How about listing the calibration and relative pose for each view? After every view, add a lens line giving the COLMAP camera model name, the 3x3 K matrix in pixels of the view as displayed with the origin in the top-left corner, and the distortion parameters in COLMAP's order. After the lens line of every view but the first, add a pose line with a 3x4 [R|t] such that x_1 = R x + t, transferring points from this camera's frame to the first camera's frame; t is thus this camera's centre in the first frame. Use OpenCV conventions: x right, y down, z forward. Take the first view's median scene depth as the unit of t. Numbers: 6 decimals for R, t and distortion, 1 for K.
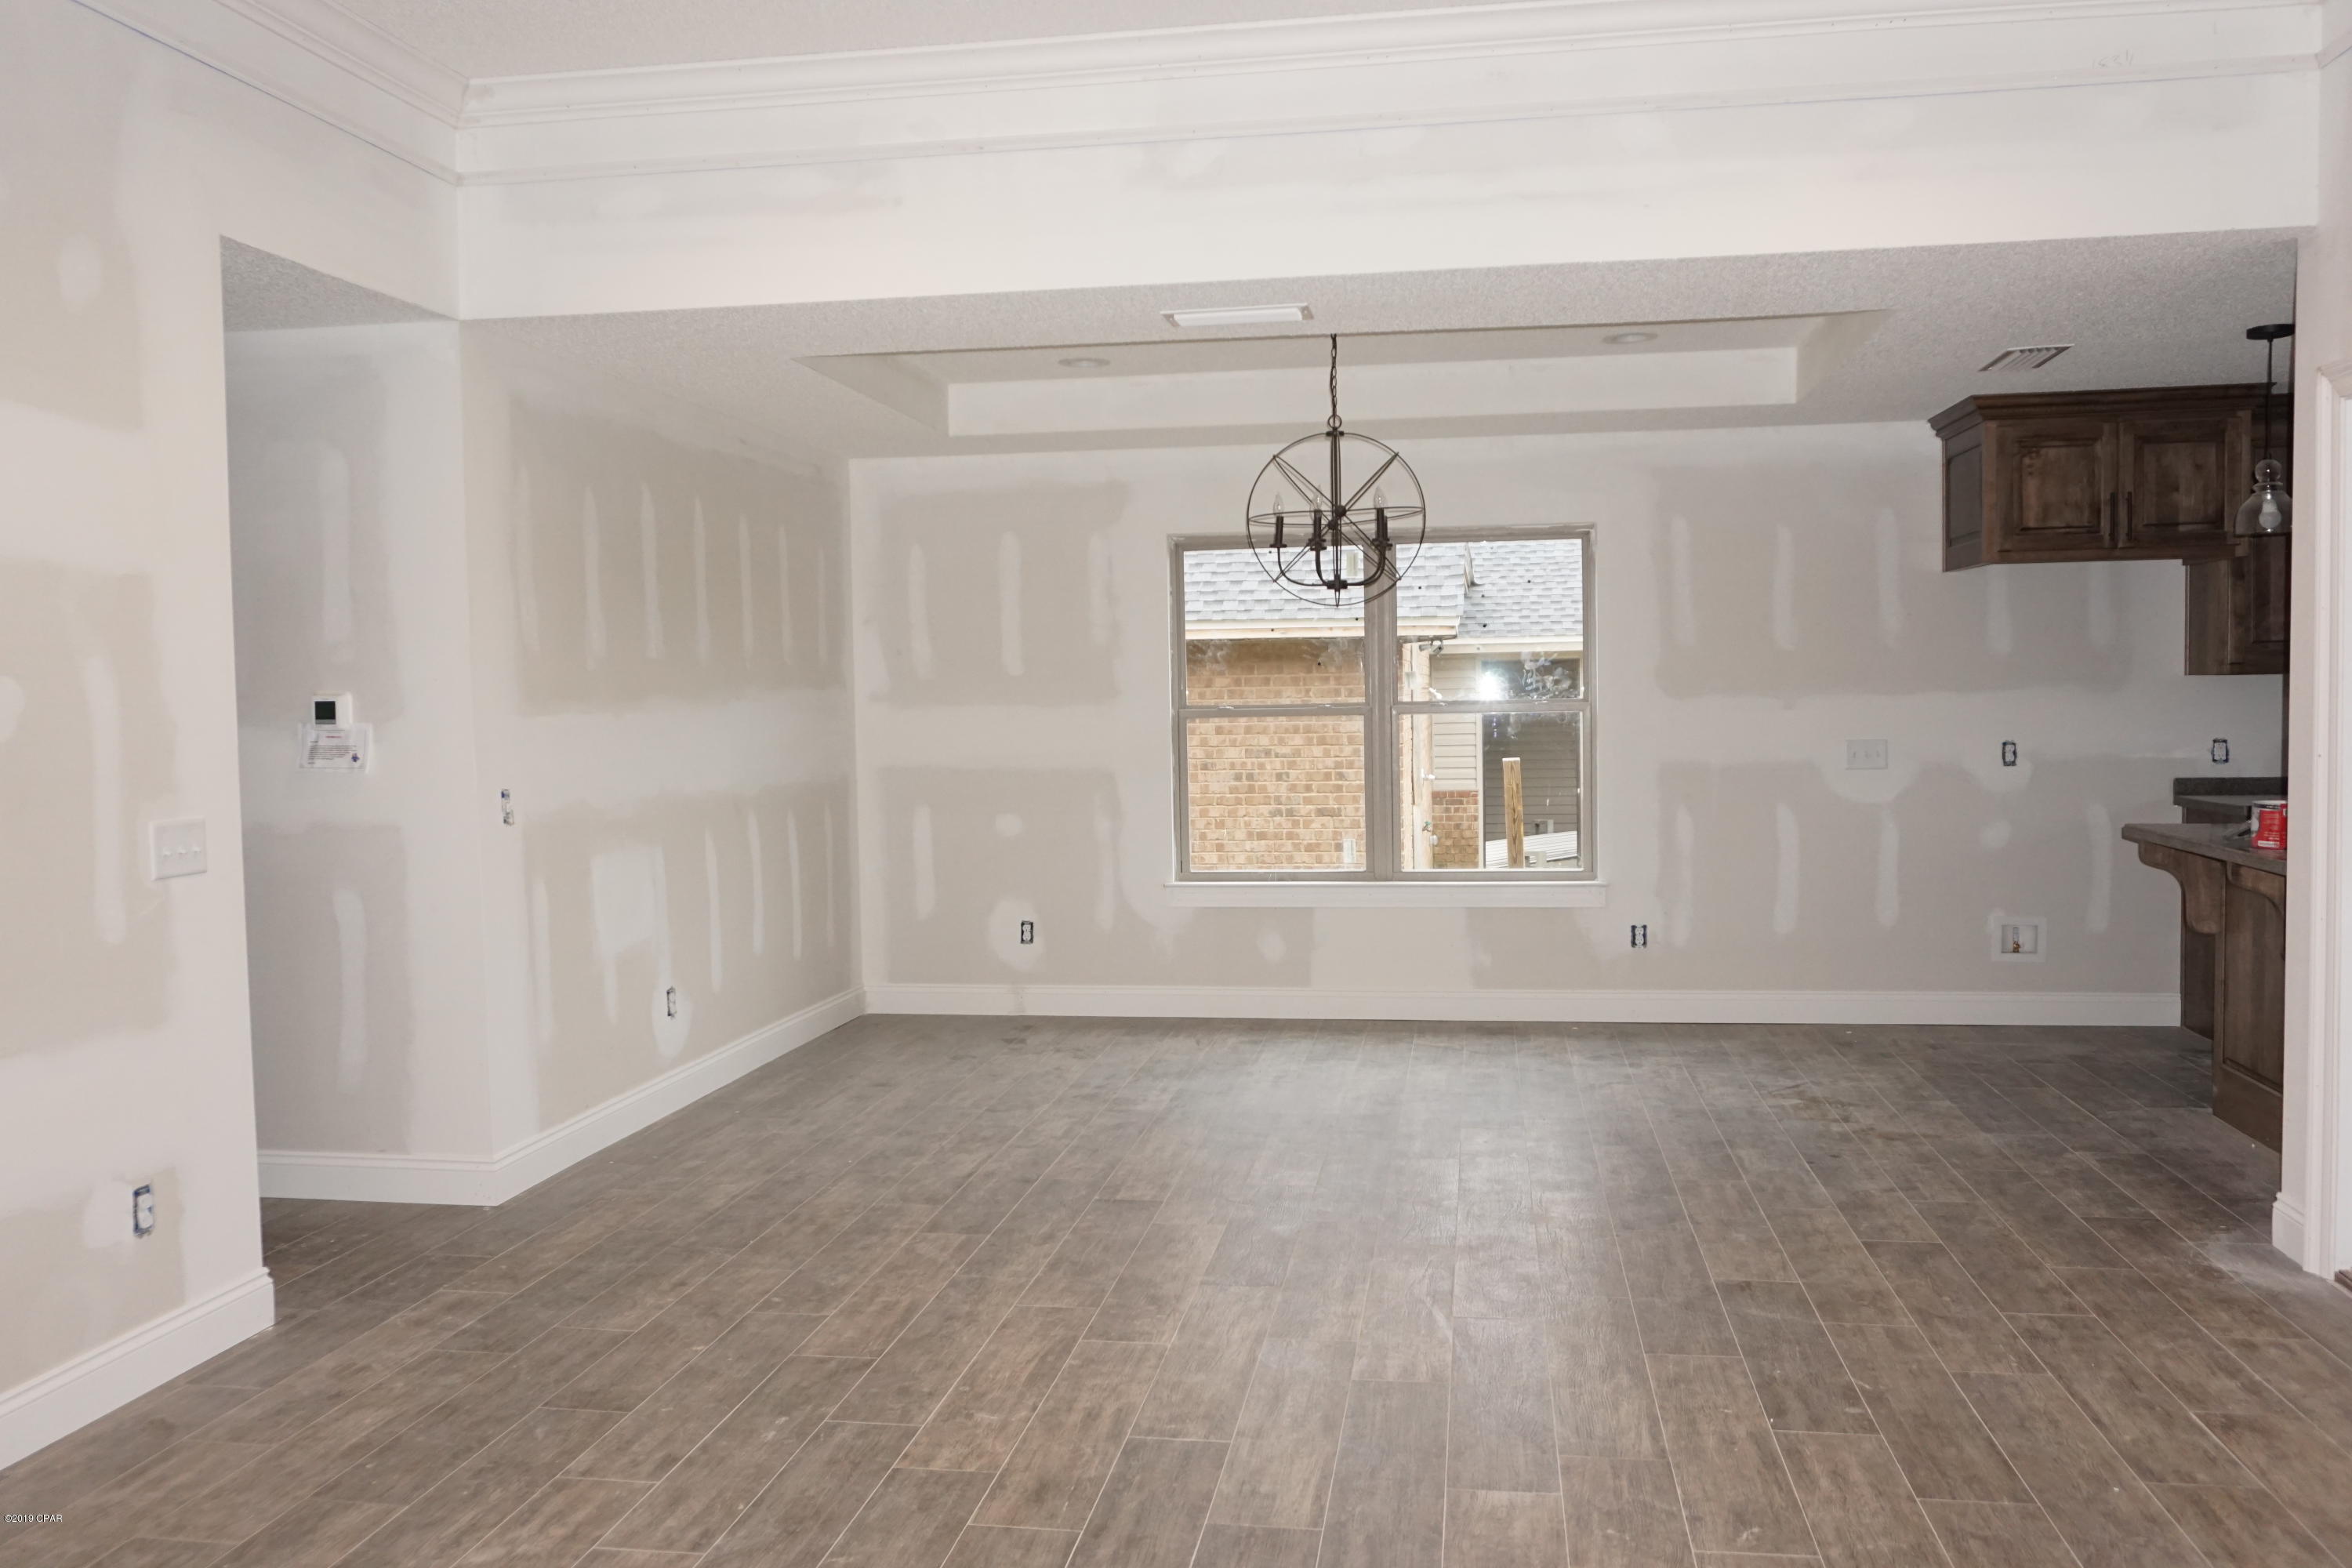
lens RADIAL K [[1894.6, 0, 1177.4], [0, 1894.6, 783.3], [0, 0, 1]] dist [0.005147, 0.003528]
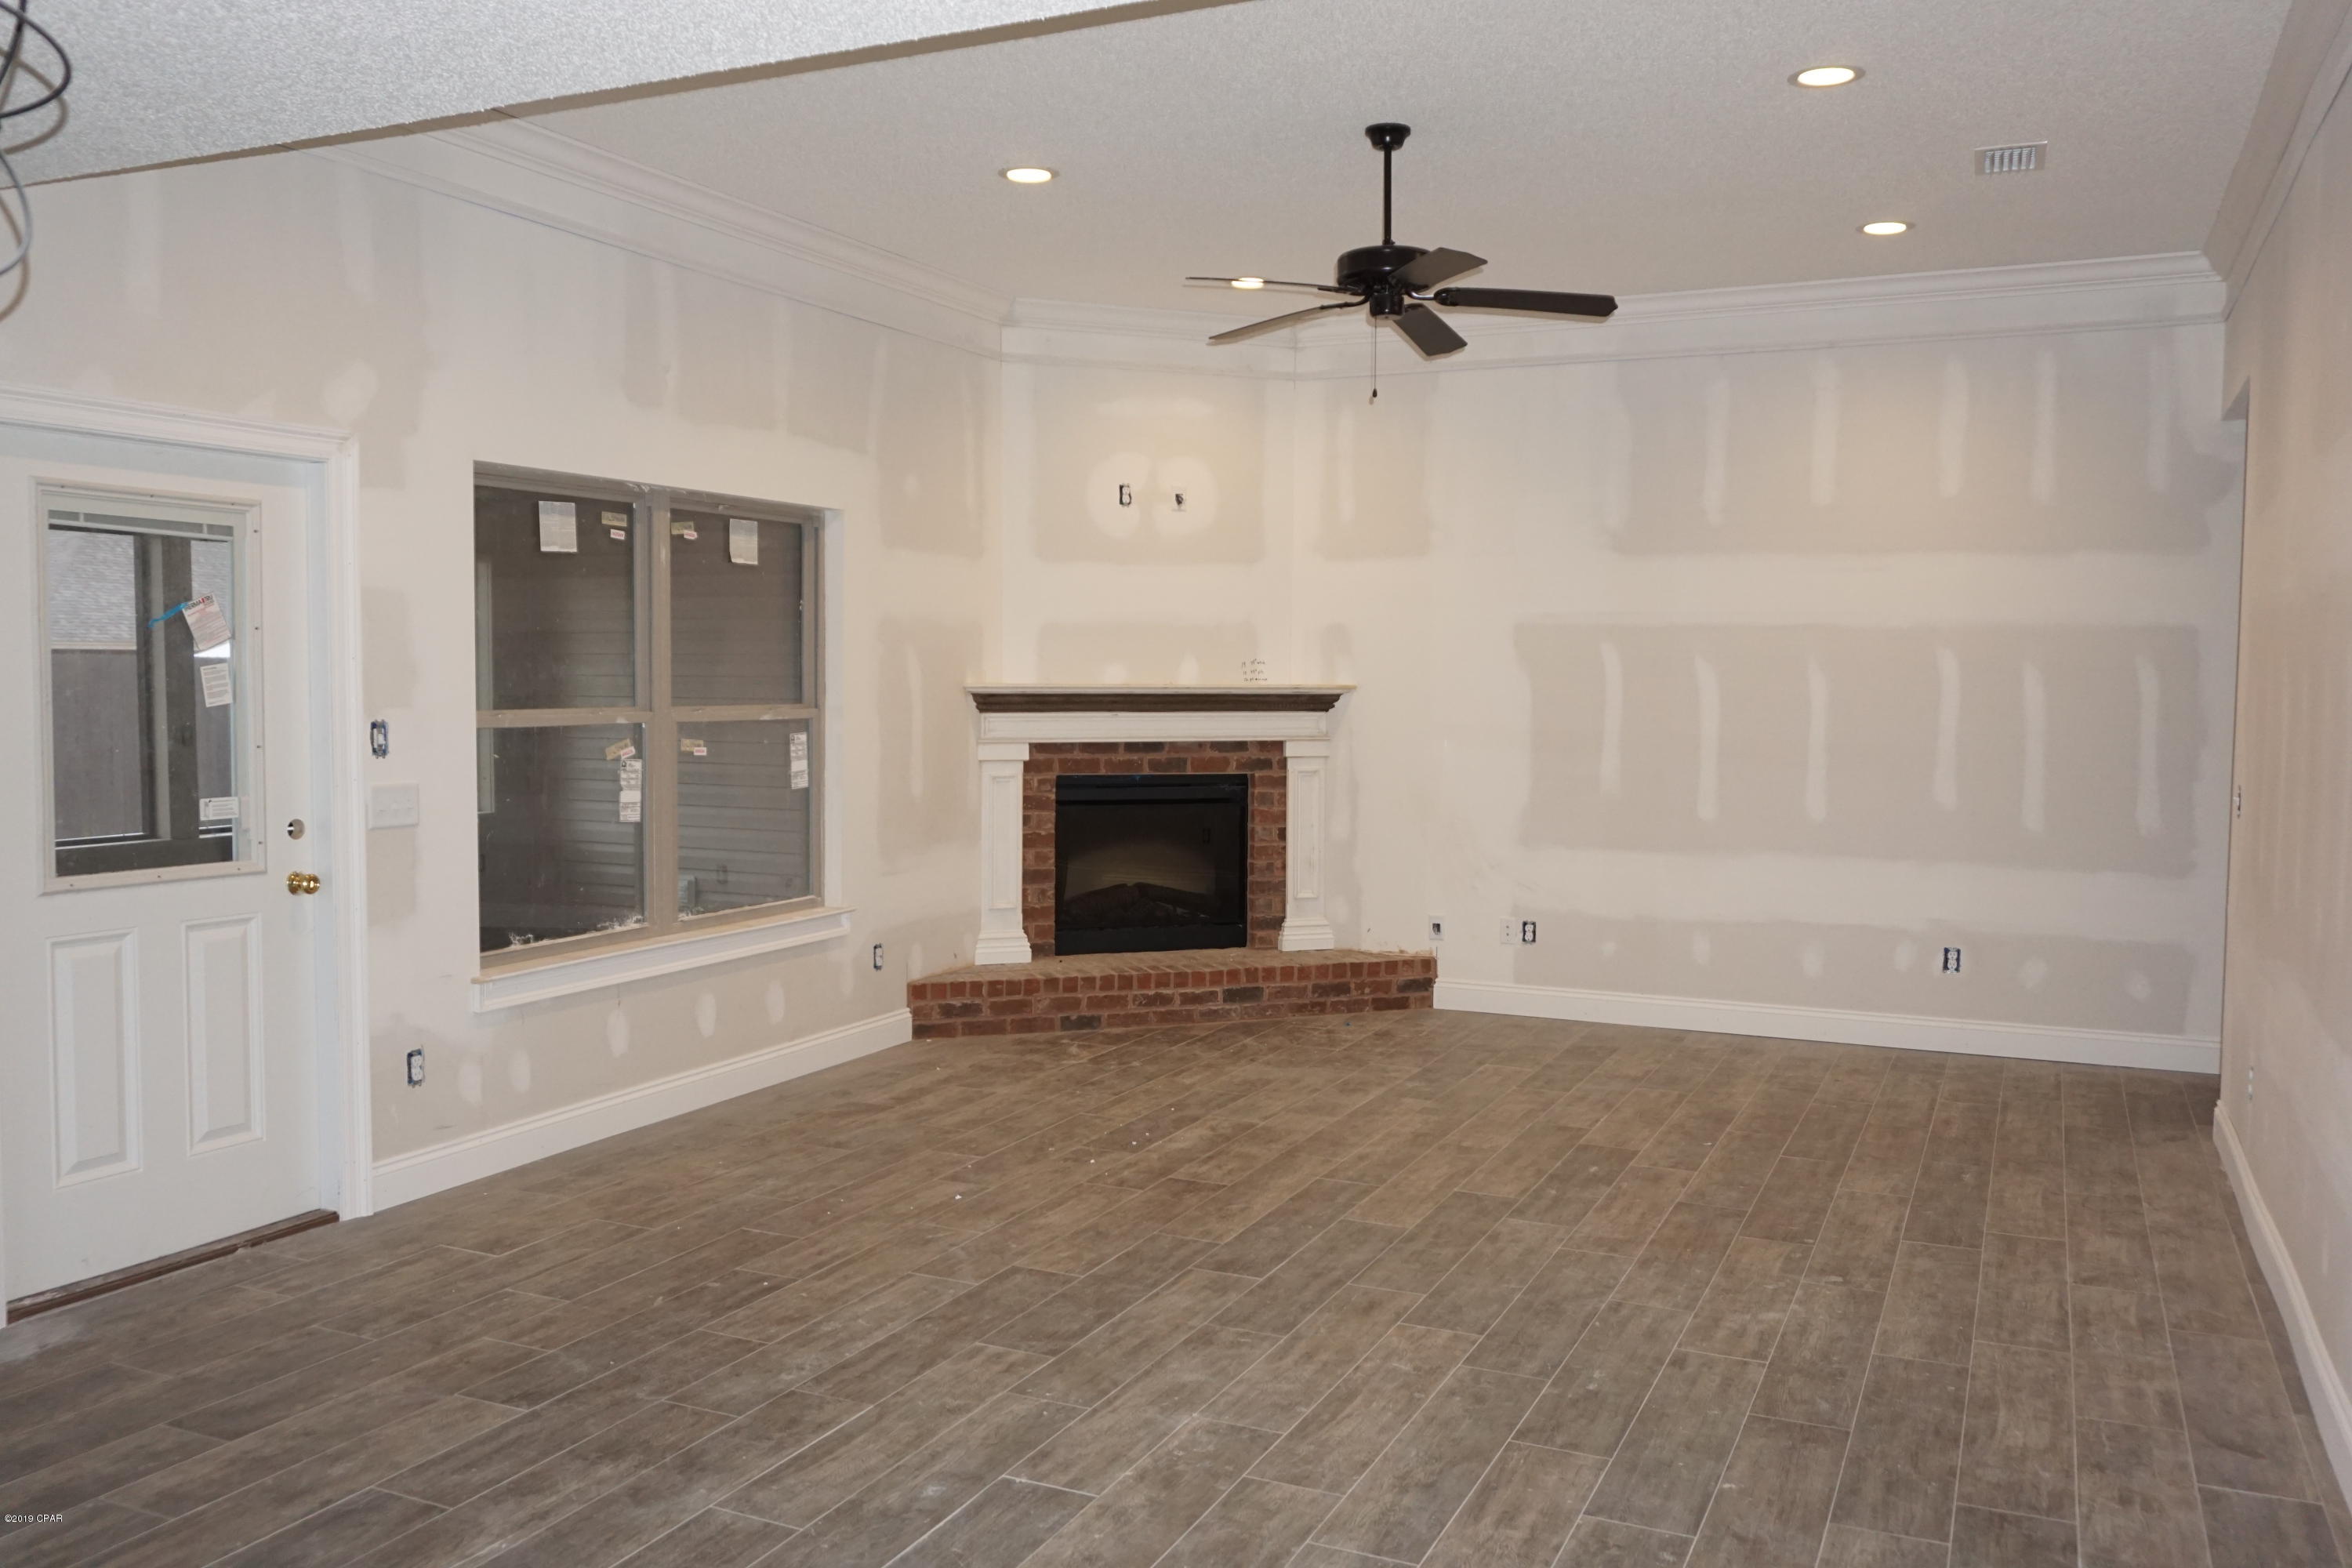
lens RADIAL K [[1894.6, 0, 1176.0], [0, 1894.6, 783.8], [0, 0, 1]] dist [0.005147, 0.003528]
pose [[-0.962550, -0.004426, 0.271066, -0.268347], [0.024059, 0.994527, 0.101671, -0.115108], [-0.270033, 0.104385, -0.957176, 2.030579]]
